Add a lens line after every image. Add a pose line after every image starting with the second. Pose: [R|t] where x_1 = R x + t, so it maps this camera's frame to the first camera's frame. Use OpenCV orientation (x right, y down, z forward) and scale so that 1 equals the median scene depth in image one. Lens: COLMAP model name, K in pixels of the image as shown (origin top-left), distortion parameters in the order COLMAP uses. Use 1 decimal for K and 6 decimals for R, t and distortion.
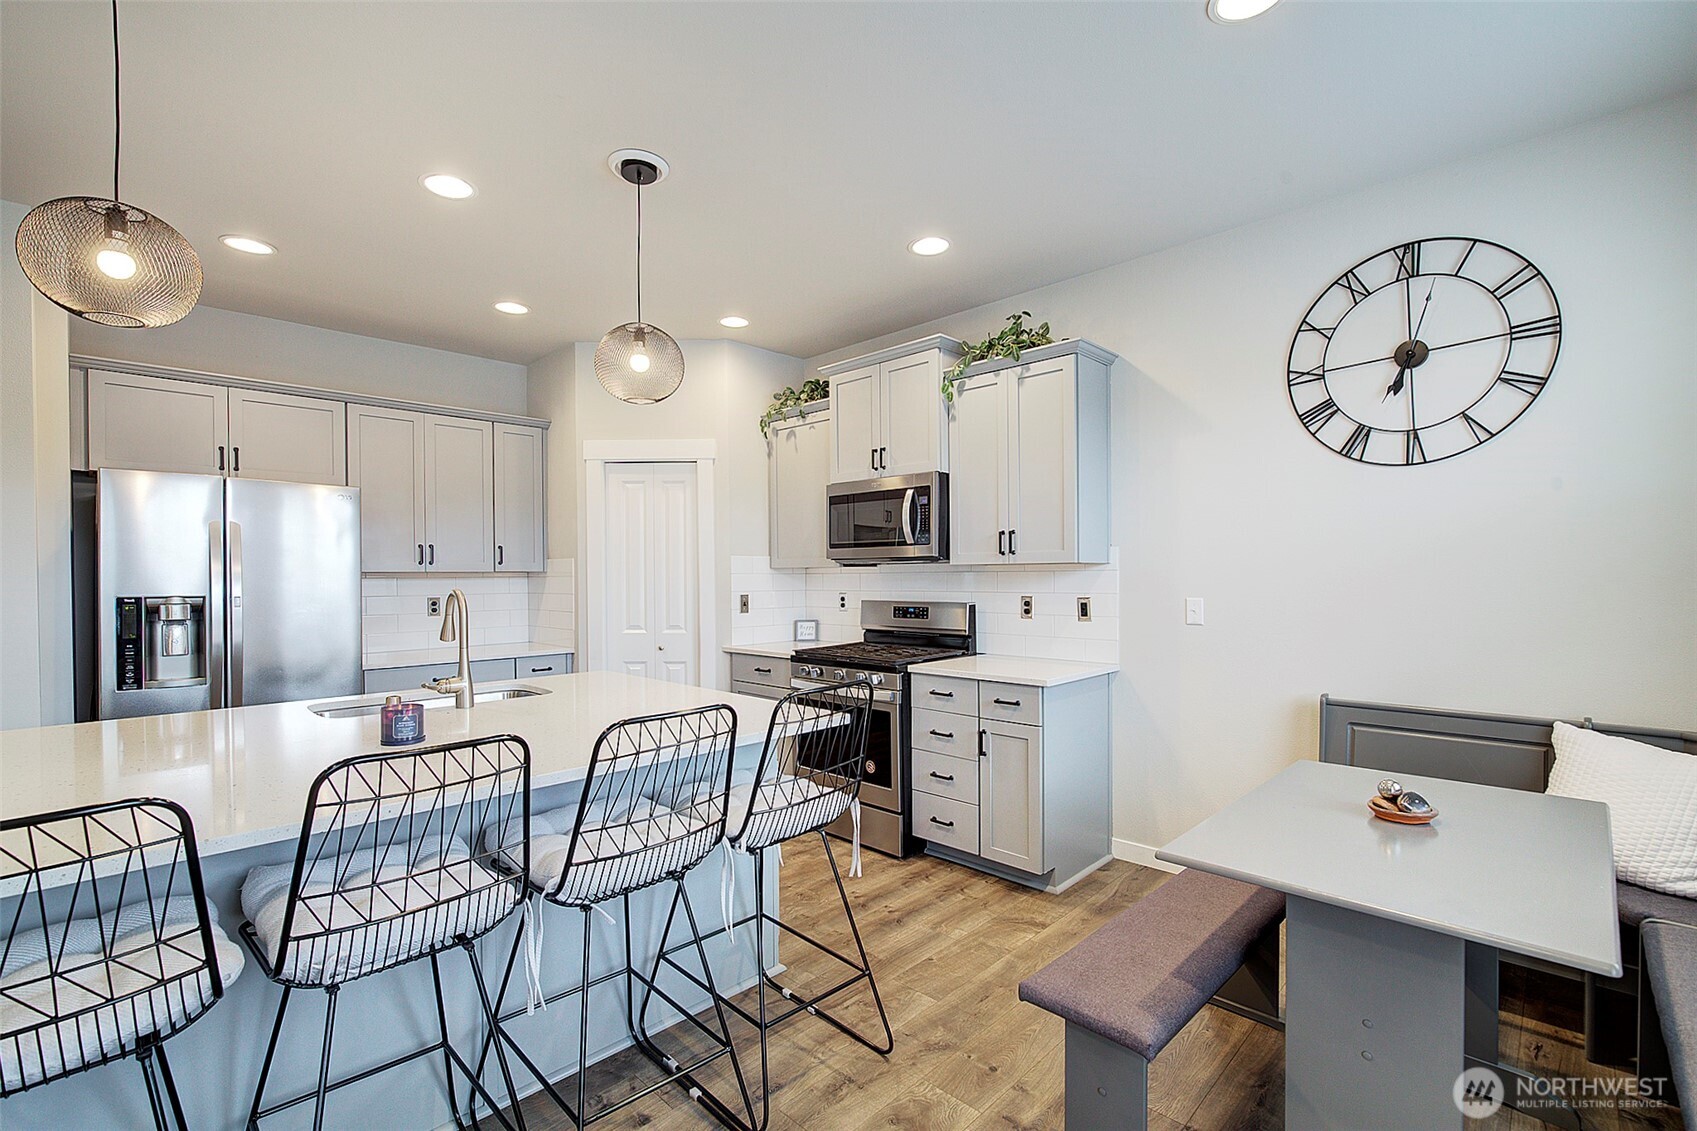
lens RADIAL K [[746.2, 0, 848.5], [0, 746.2, 579.2], [0, 0, 1]] dist [-0.013842, 0.000431]
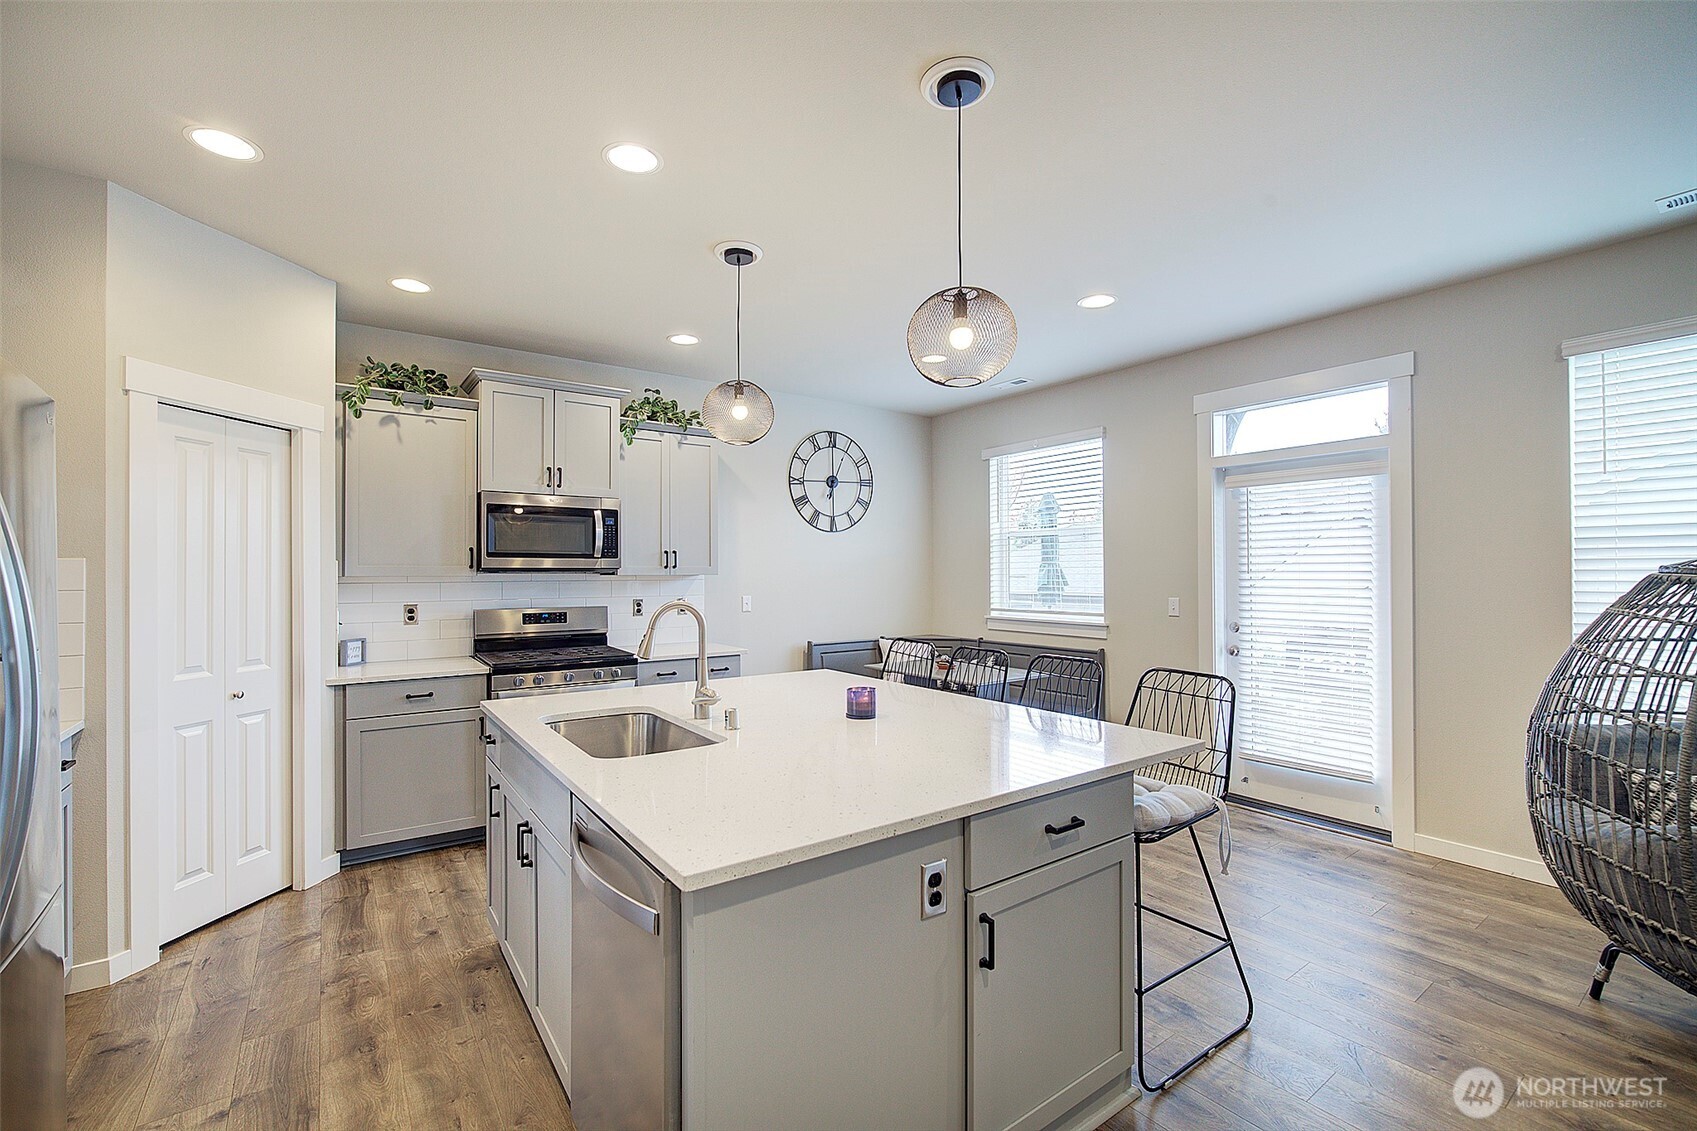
lens RADIAL K [[726.6, 0, 850.9], [0, 726.6, 569.2], [0, 0, 1]] dist [-0.019200, 0.004623]
pose [[0.165854, 0.012937, 0.986065, -1.117141], [0.008999, 0.999852, -0.014632, -0.009181], [-0.986109, 0.011301, 0.165713, 0.482723]]
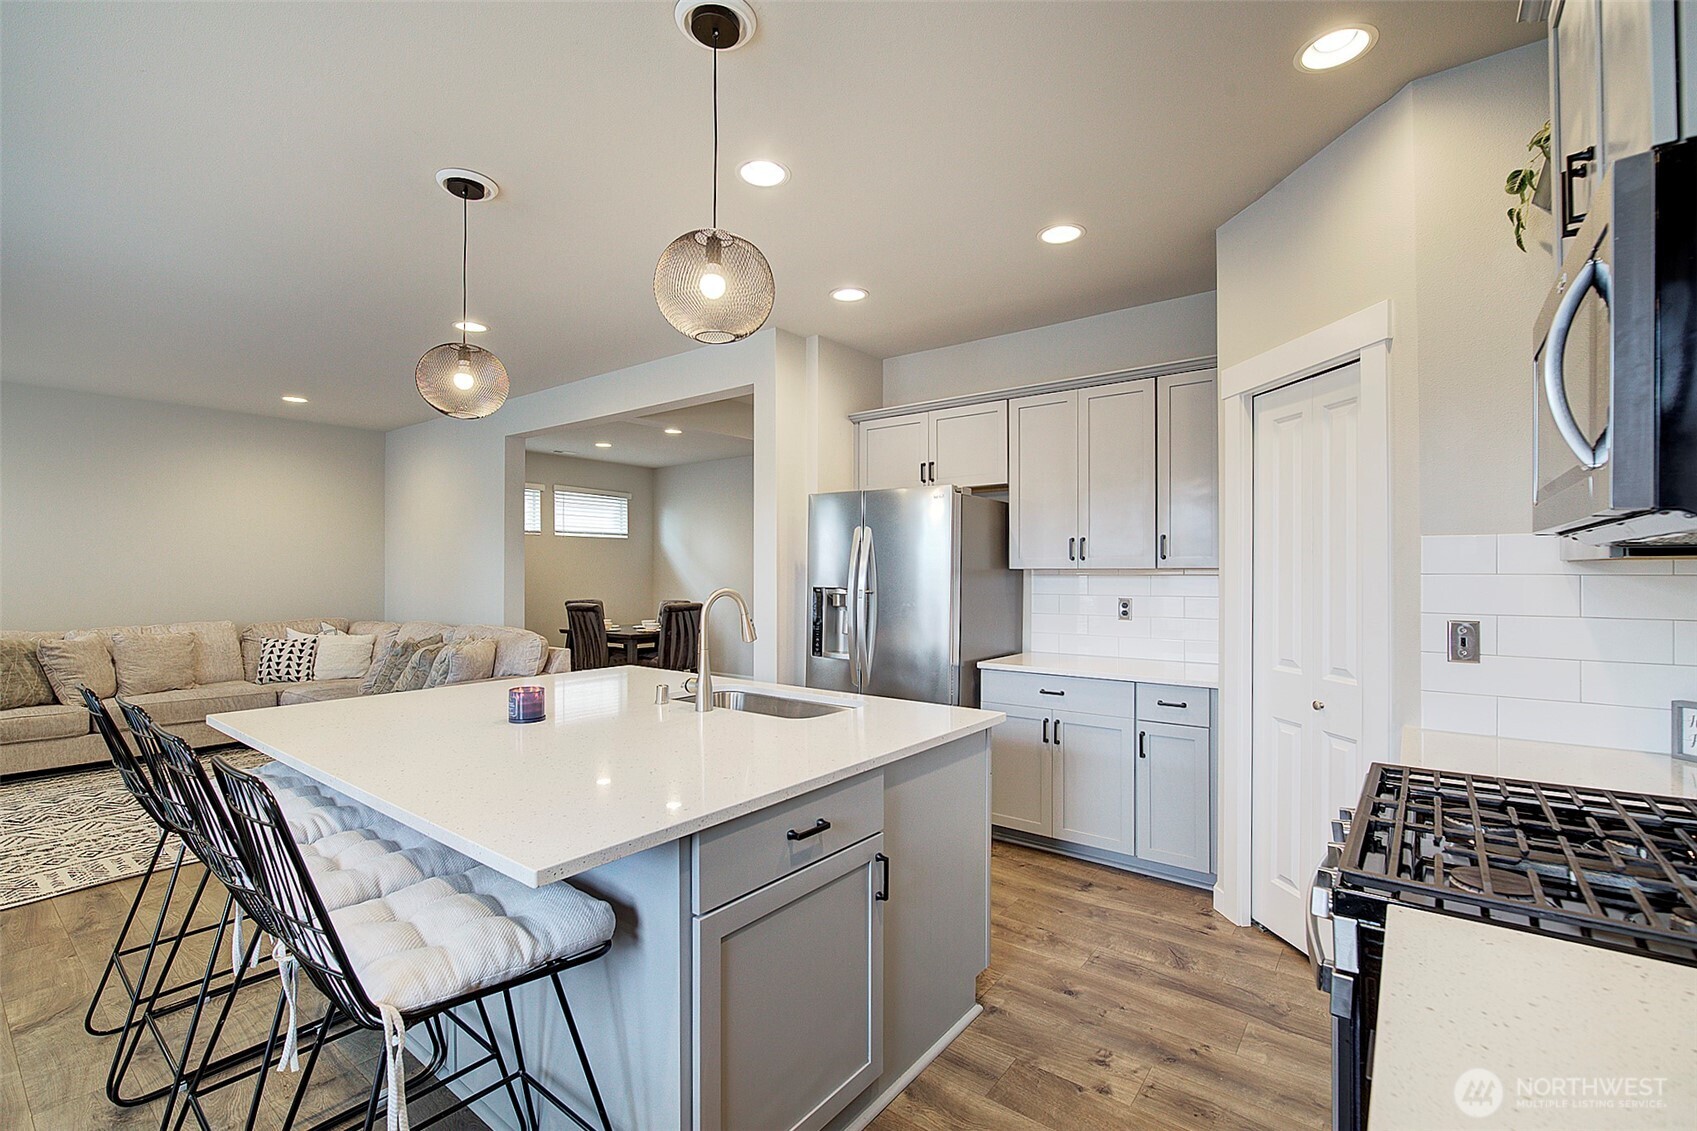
lens RADIAL K [[752.1, 0, 848.5], [0, 752.1, 565.5], [0, 0, 1]] dist [-0.002797, -0.000419]
pose [[0.117696, -0.000648, -0.993049, 0.371390], [-0.006463, 0.999978, -0.001419, -0.013752], [0.993029, 0.006585, 0.117689, 0.813483]]
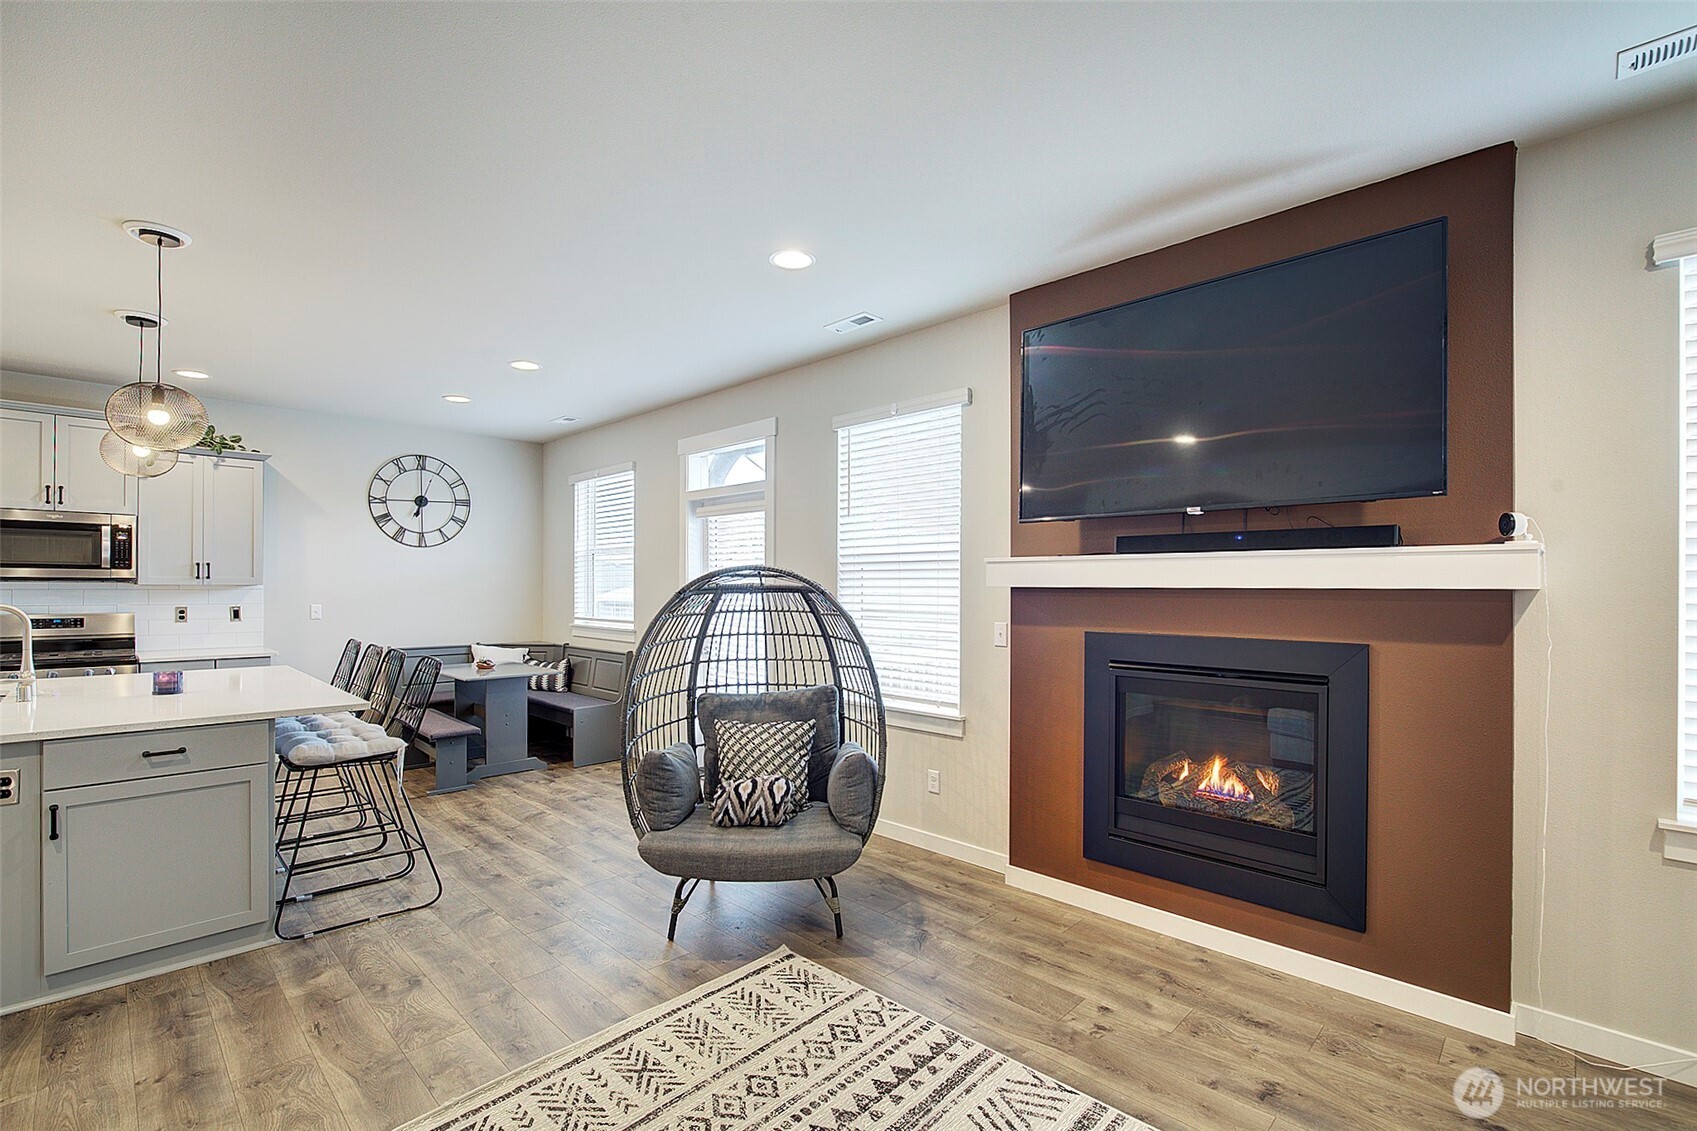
lens RADIAL K [[751.4, 0, 851.0], [0, 751.4, 589.2], [0, 0, 1]] dist [-0.012176, 0.000508]
pose [[-0.002678, 0.004468, 0.999986, -1.382563], [0.002393, 0.999987, -0.004462, -0.001900], [-0.999994, 0.002381, -0.002689, -0.325680]]
